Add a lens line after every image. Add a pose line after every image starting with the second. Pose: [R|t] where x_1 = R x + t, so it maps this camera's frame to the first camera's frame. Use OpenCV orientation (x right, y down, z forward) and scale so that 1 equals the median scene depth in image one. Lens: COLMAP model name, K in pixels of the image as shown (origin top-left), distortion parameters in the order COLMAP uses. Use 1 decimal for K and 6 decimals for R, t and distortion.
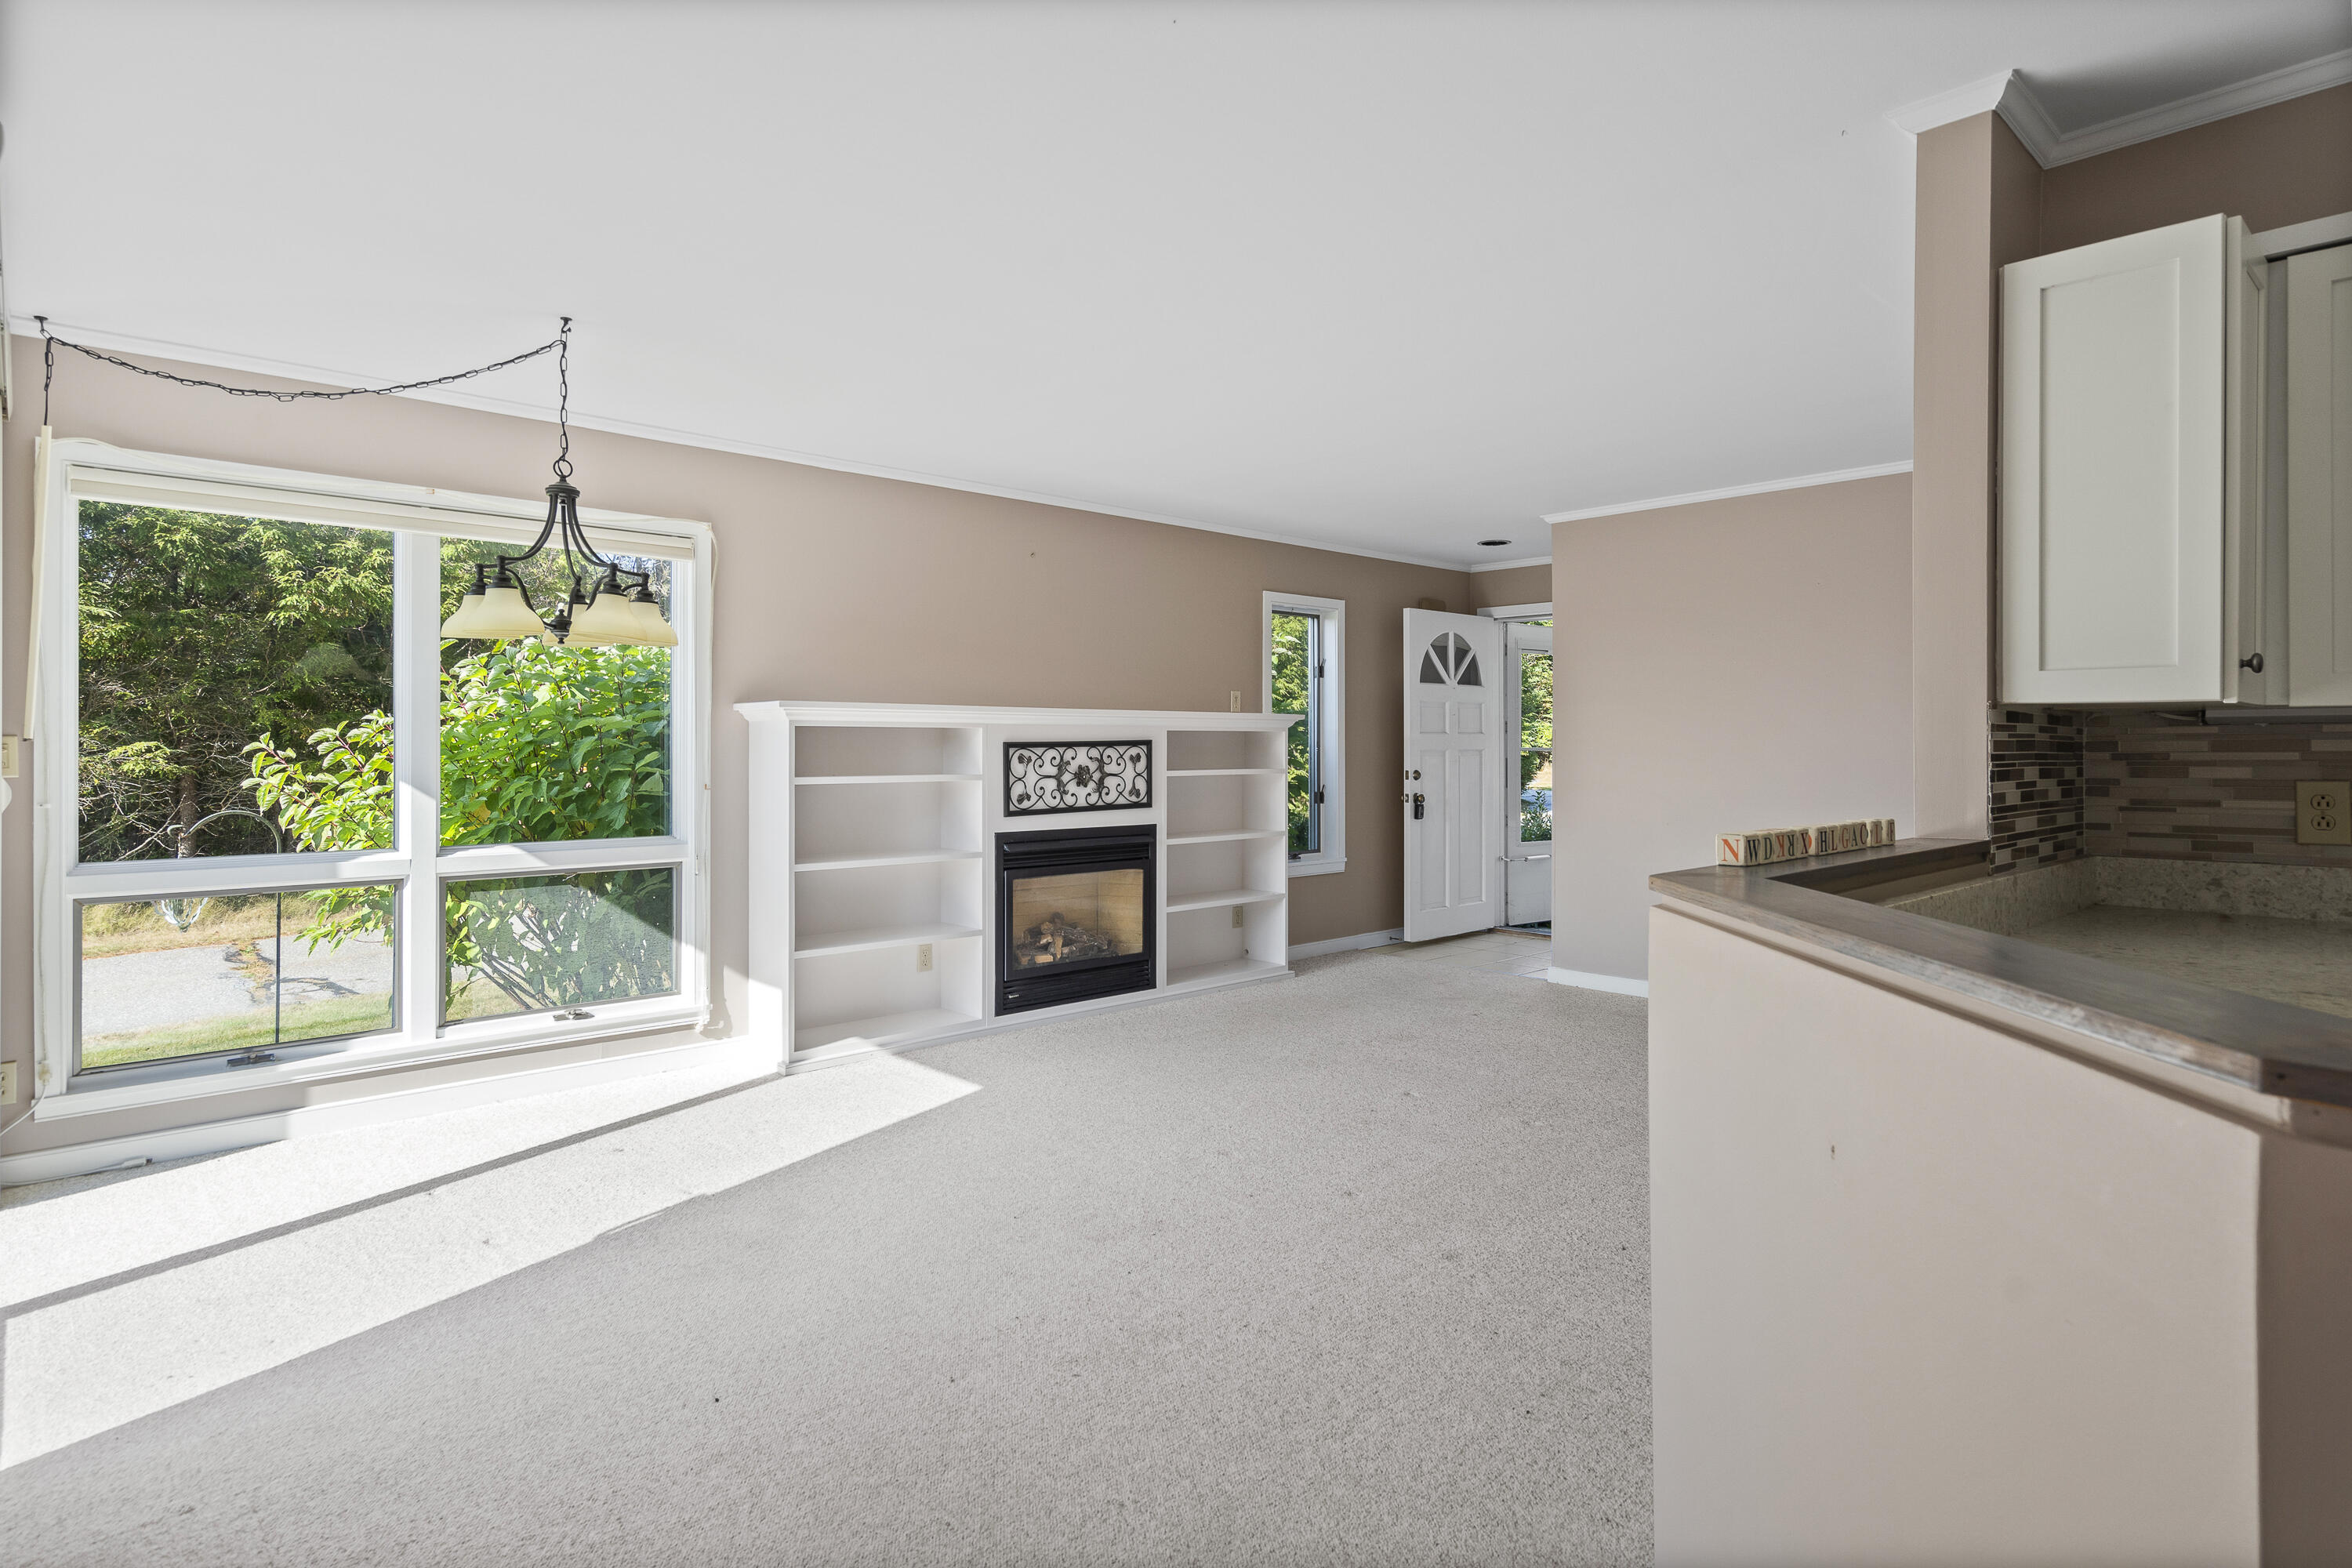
lens RADIAL K [[1239.7, 0, 1187.0], [0, 1239.7, 741.0], [0, 0, 1]] dist [0.001527, 0.001689]
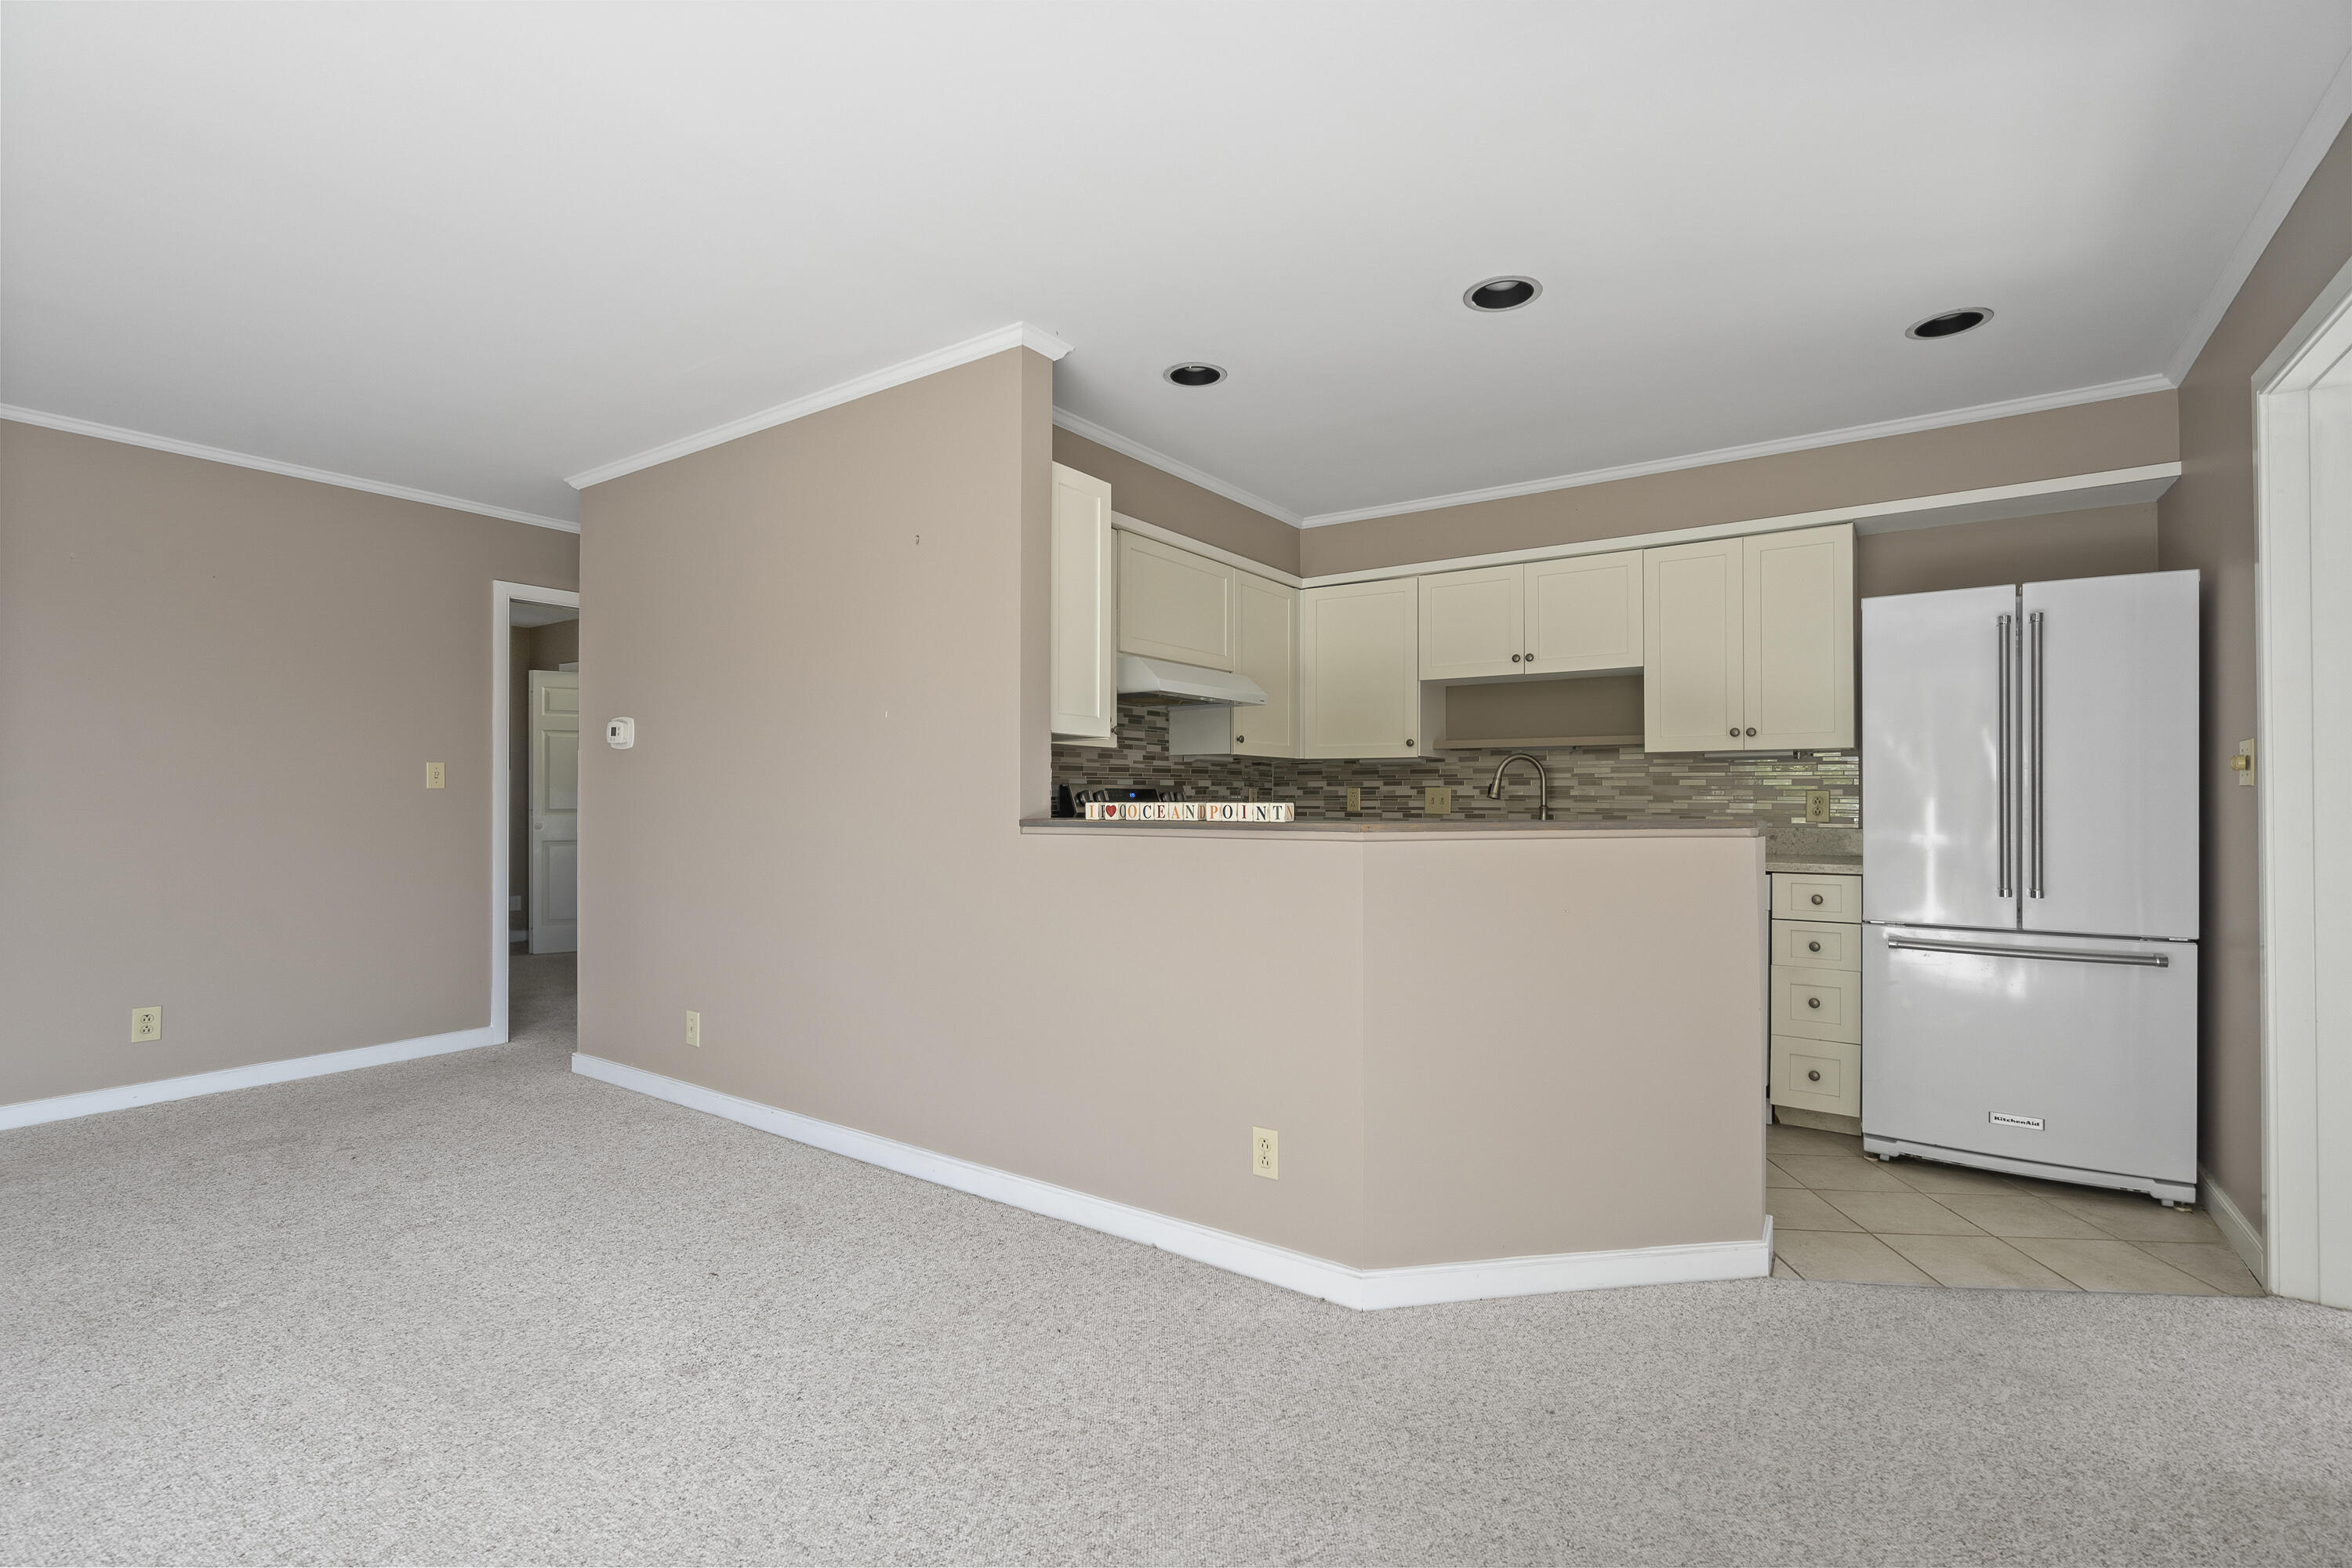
lens RADIAL K [[1066.4, 0, 1177.9], [0, 1066.4, 792.0], [0, 0, 1]] dist [-0.002074, -0.000221]
pose [[-0.200860, 0.004783, 0.979608, -0.288633], [-0.006993, 0.999956, -0.006316, 0.021692], [-0.979595, -0.008119, -0.200818, 0.448583]]
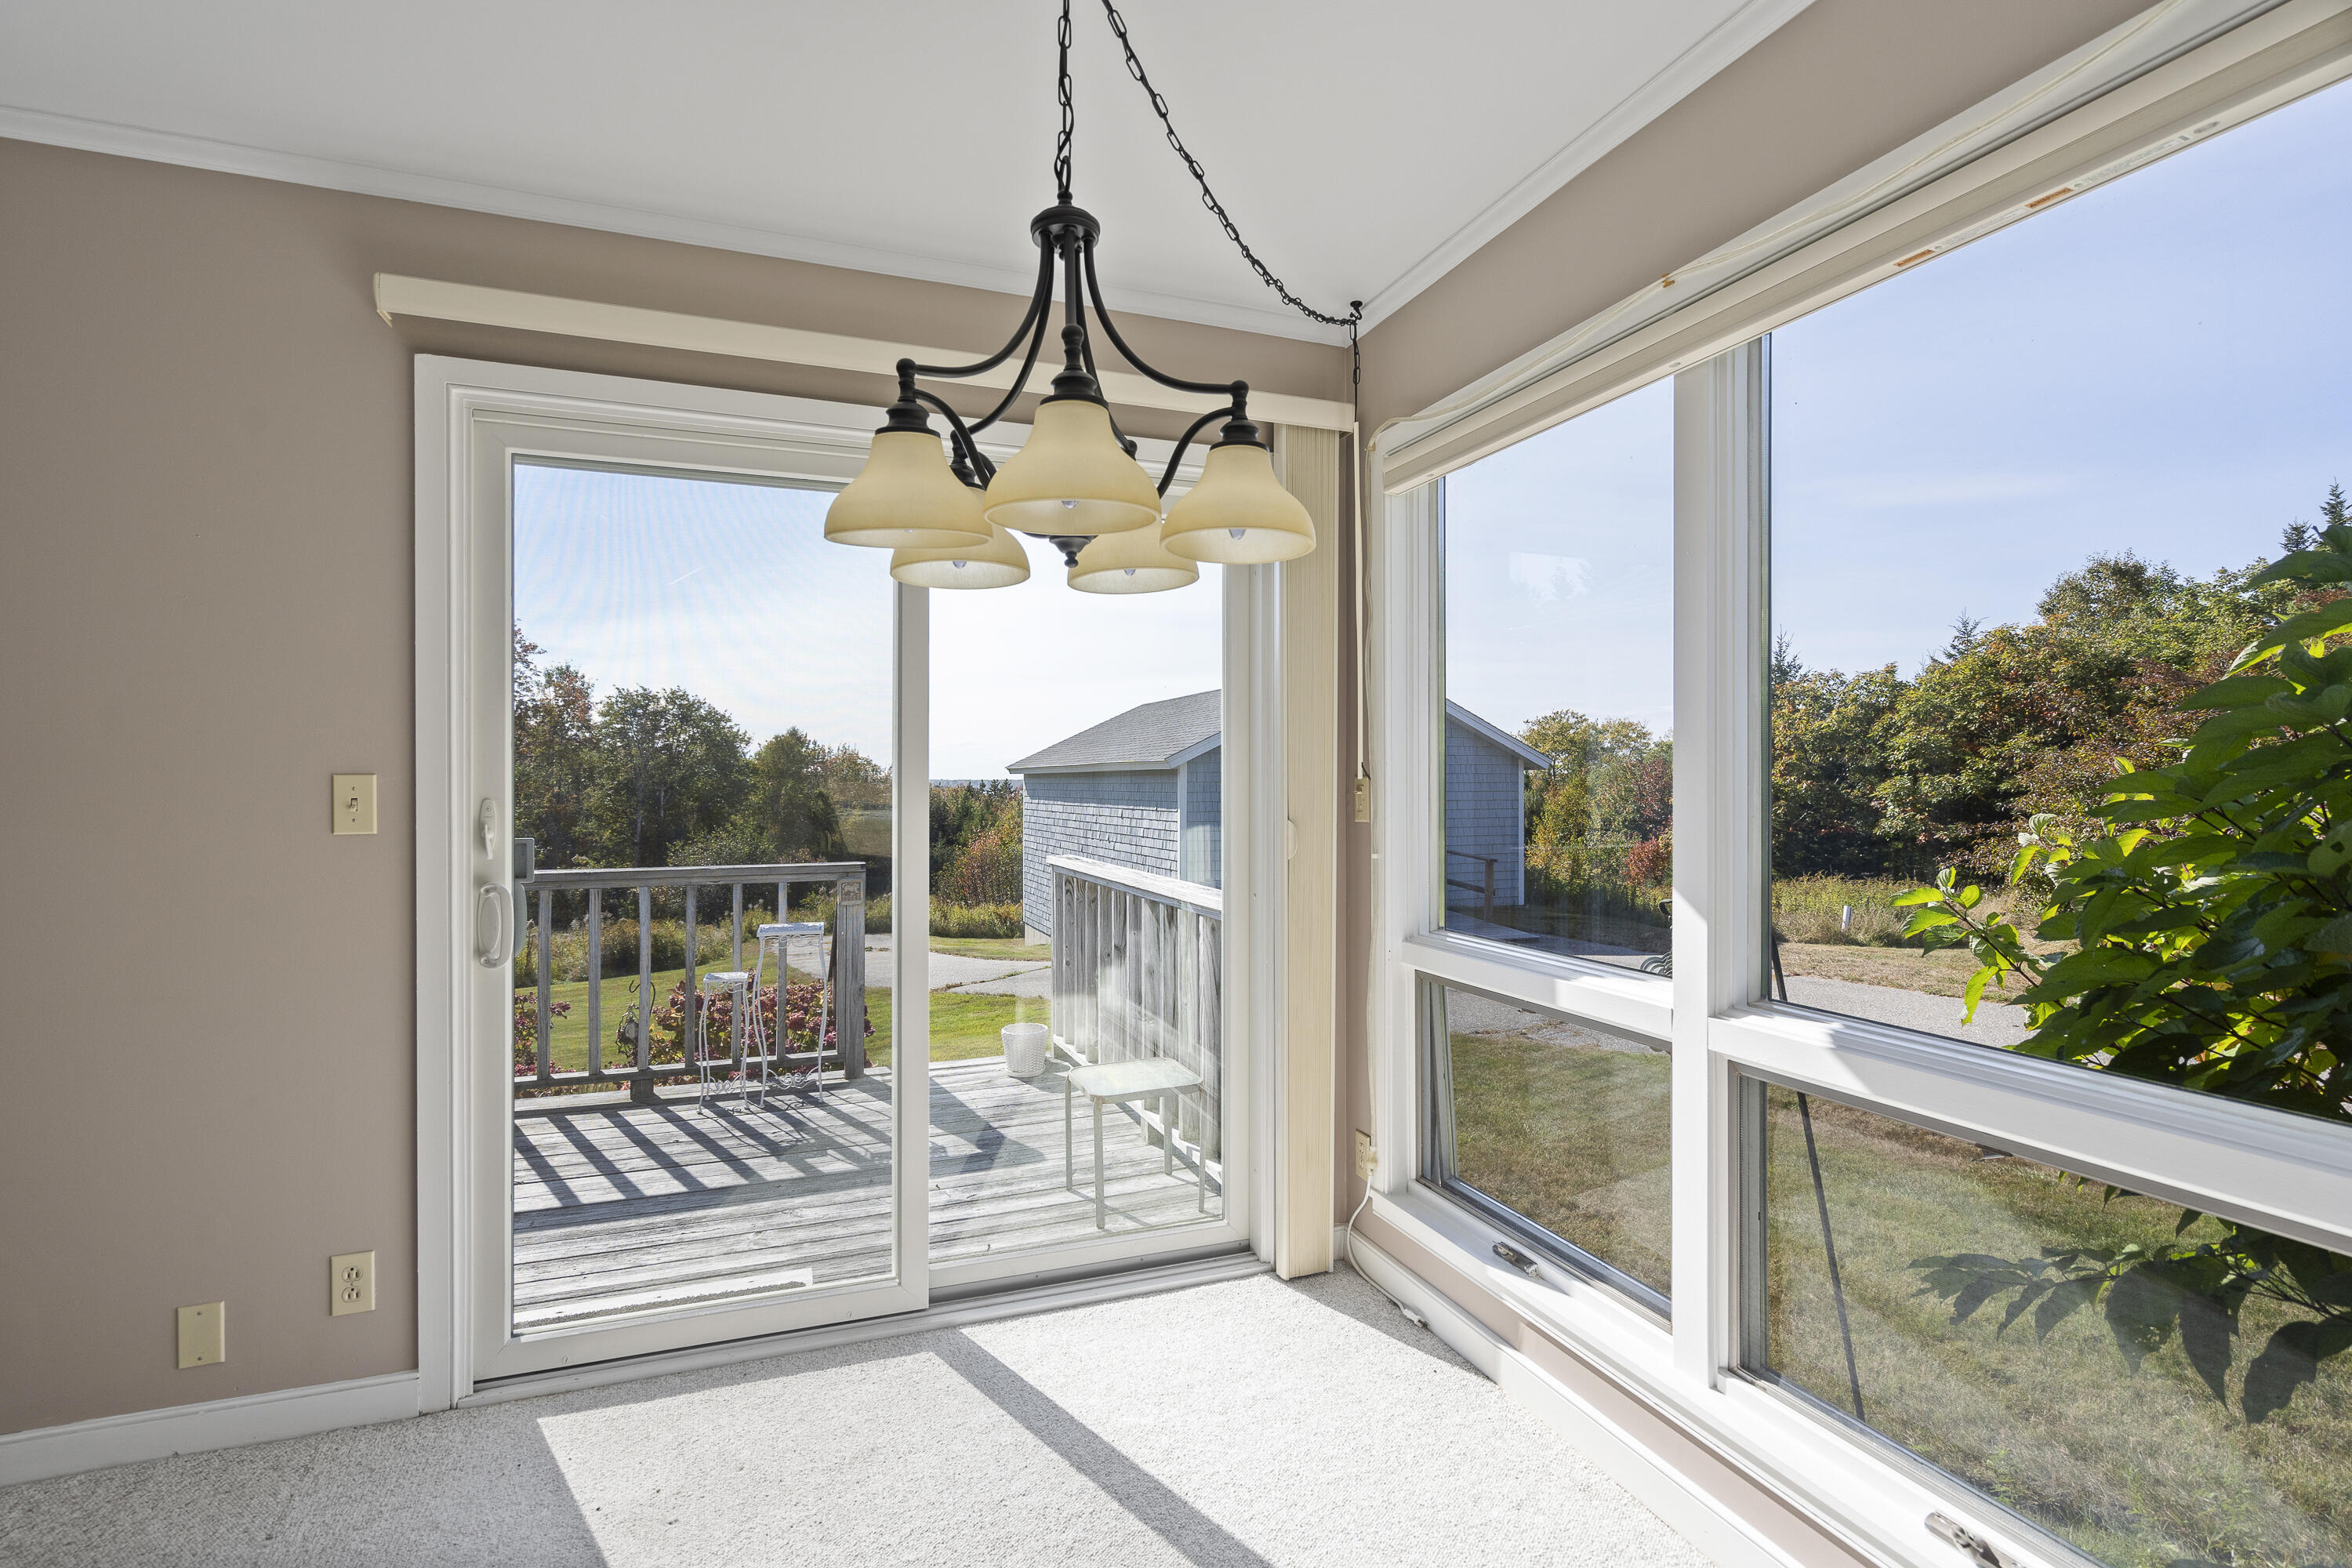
lens RADIAL K [[1102.0, 0, 1168.6], [0, 1102.0, 778.3], [0, 0, 1]] dist [-0.000665, 0.000475]
pose [[-0.390630, -0.002621, -0.920544, -0.090171], [0.005372, 0.999972, -0.005127, 0.001364], [0.920532, -0.006948, -0.390605, 0.734474]]
